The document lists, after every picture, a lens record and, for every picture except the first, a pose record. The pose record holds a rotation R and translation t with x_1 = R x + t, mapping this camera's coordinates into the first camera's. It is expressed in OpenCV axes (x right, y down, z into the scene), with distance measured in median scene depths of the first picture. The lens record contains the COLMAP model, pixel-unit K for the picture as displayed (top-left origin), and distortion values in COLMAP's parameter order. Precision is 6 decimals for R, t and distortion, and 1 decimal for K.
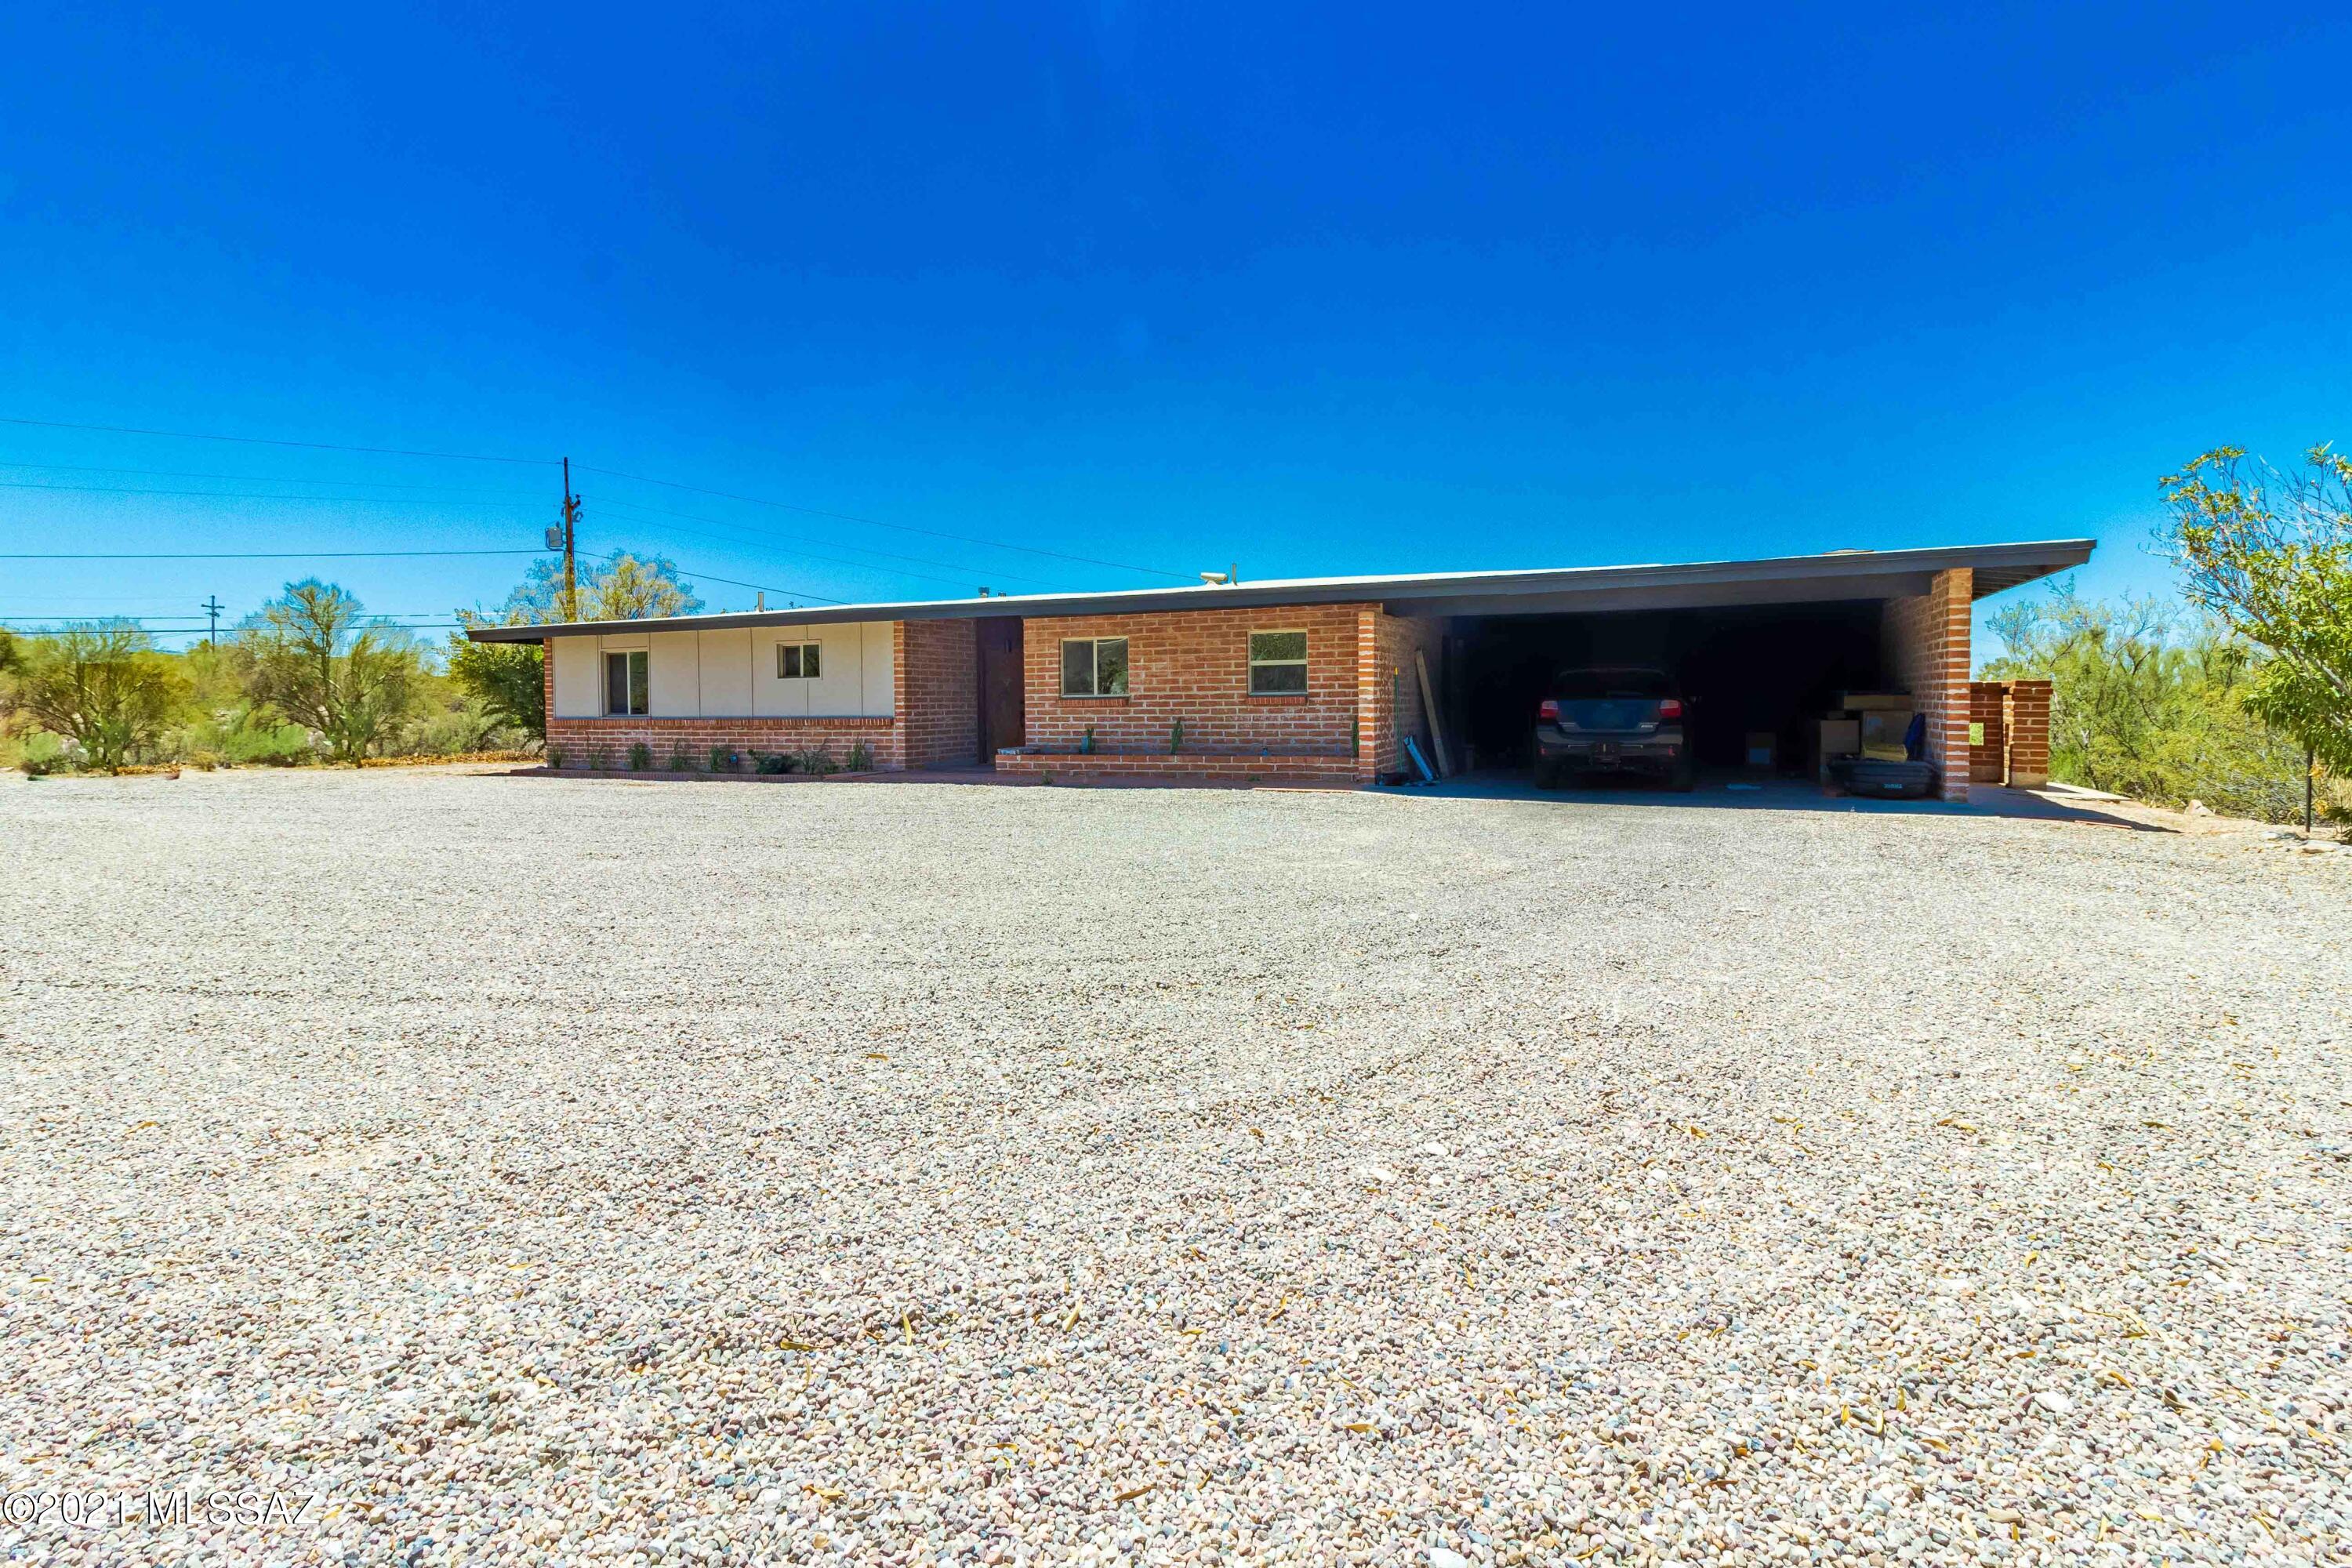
lens RADIAL K [[1078.9, 0, 1188.9], [0, 1078.9, 774.7], [0, 0, 1]] dist [0.002795, -0.001078]
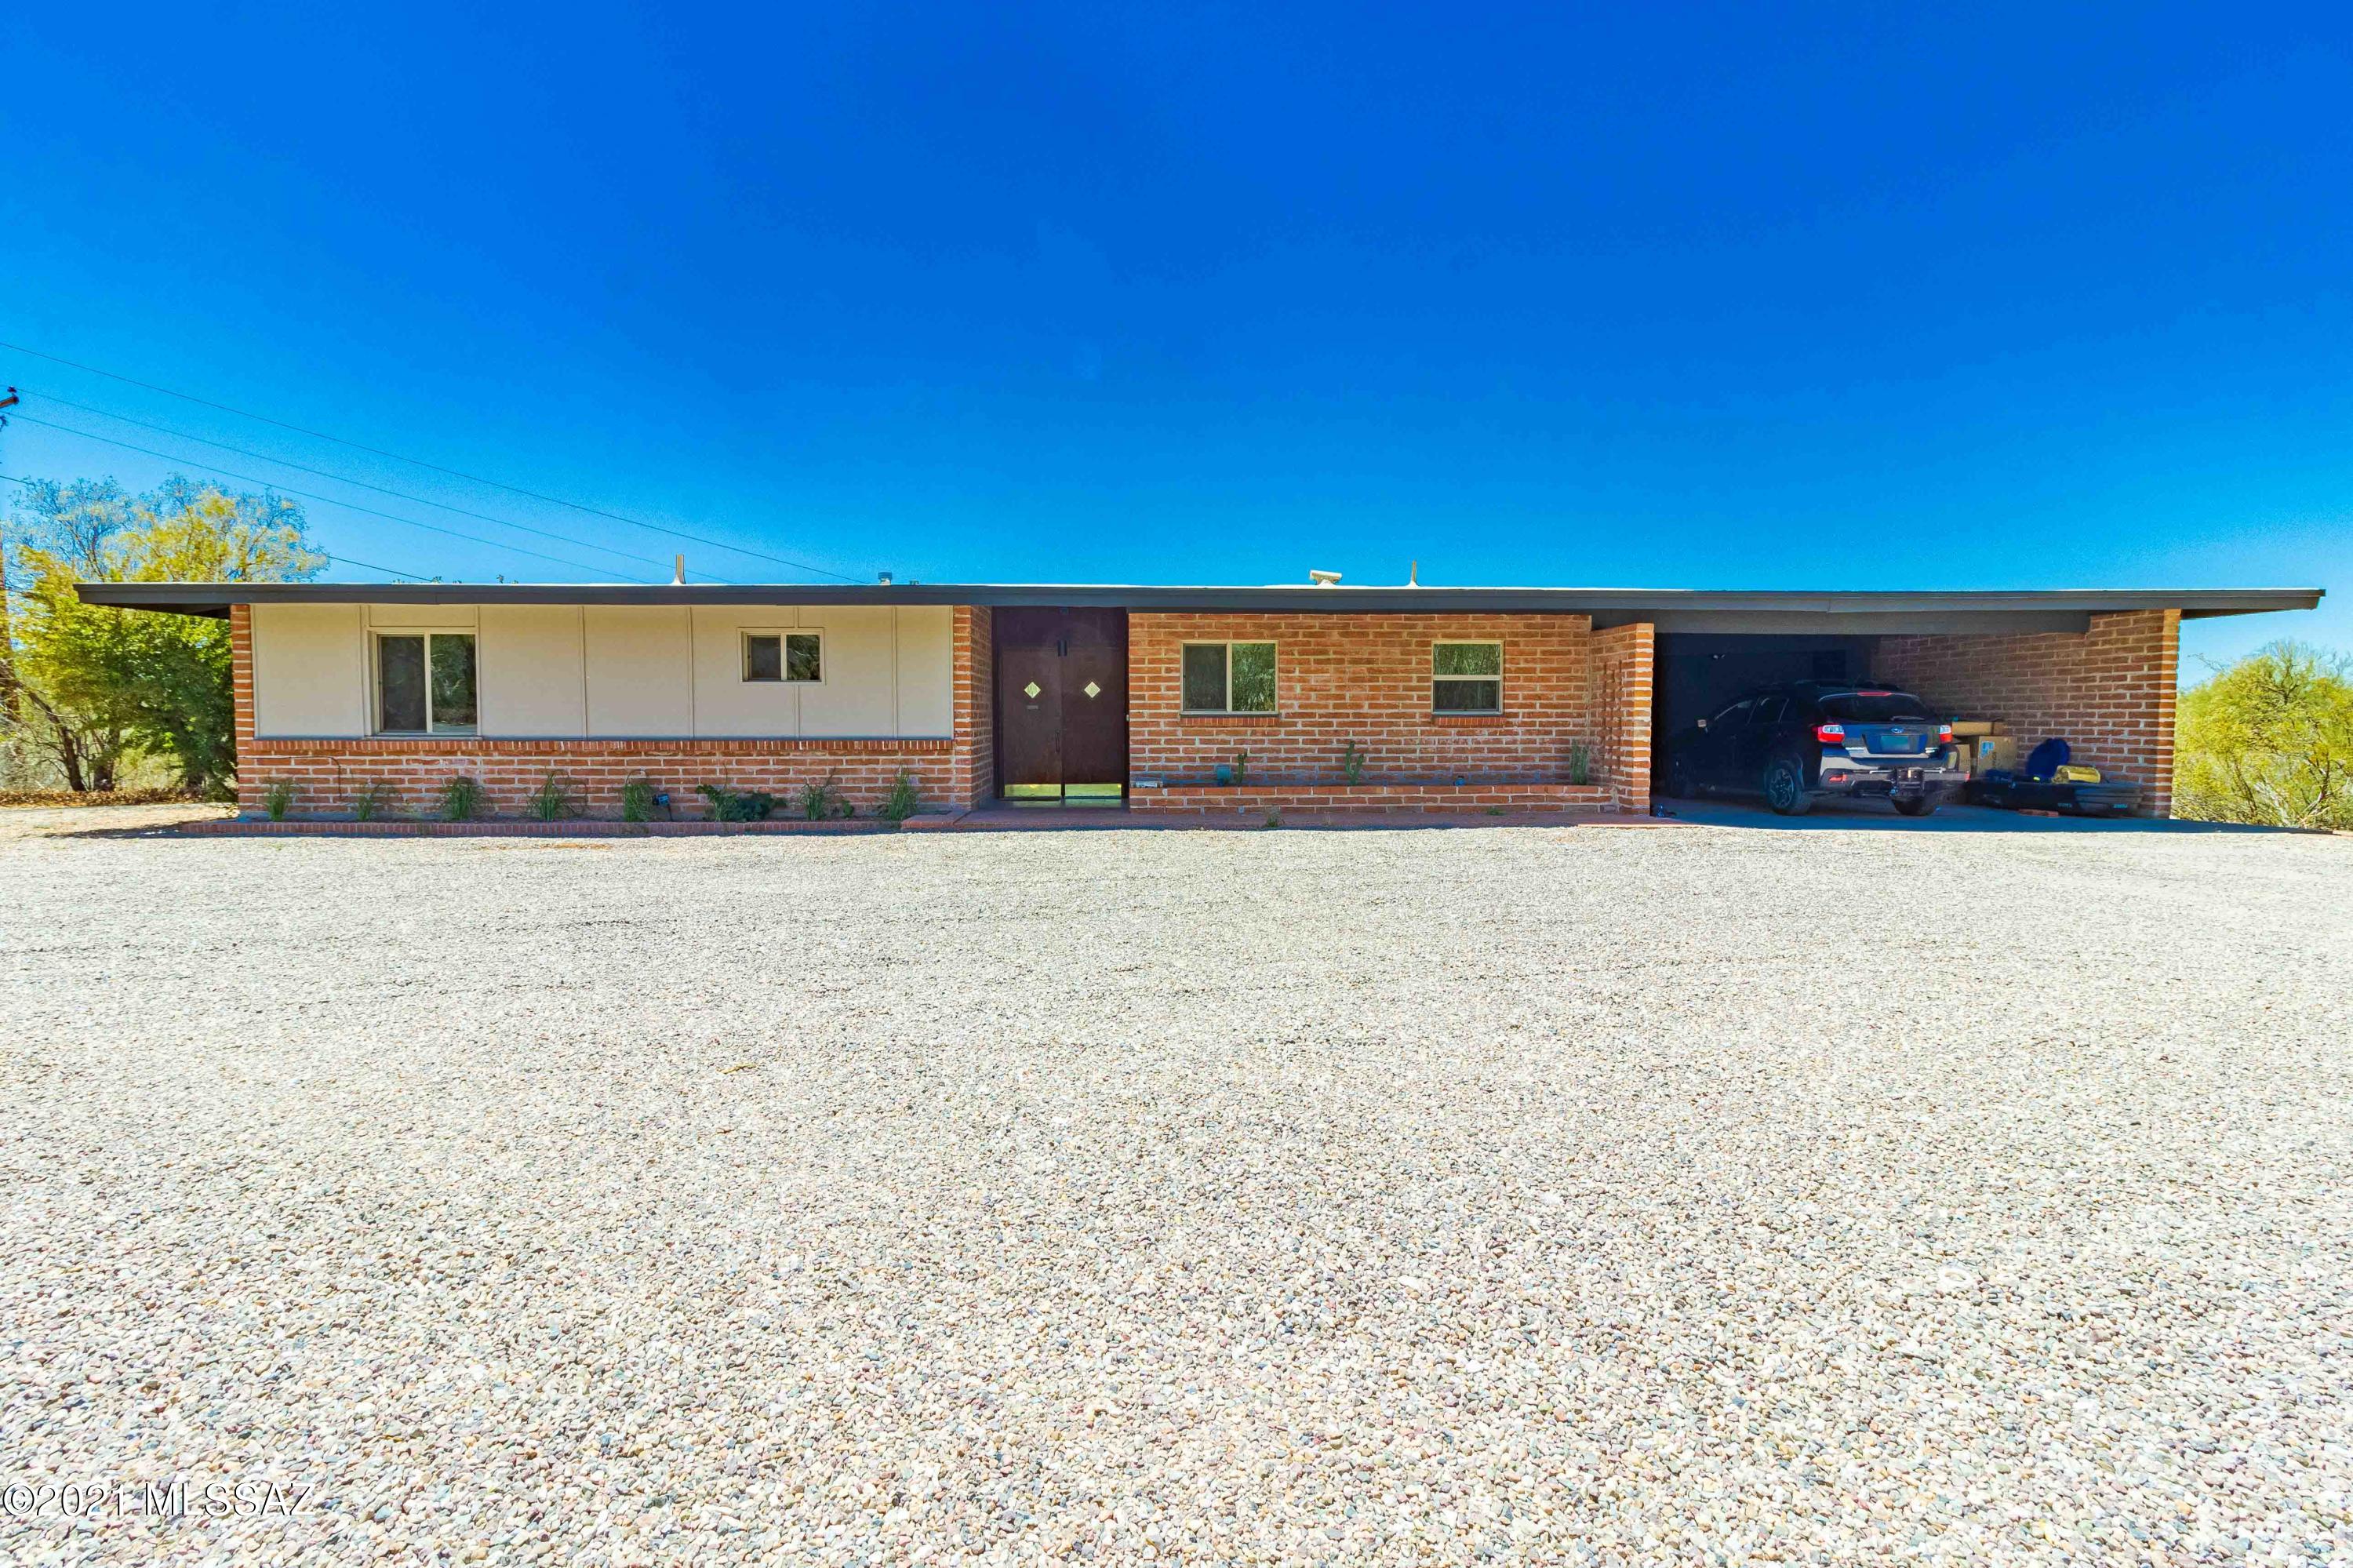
lens RADIAL K [[1079.4, 0, 1173.4], [0, 1079.4, 786.9], [0, 0, 1]] dist [0.002795, -0.001078]
pose [[0.906078, -0.016078, 0.422806, -0.462912], [0.019299, 0.999808, -0.003339, -0.016213], [-0.422671, 0.011185, 0.906214, 0.288227]]
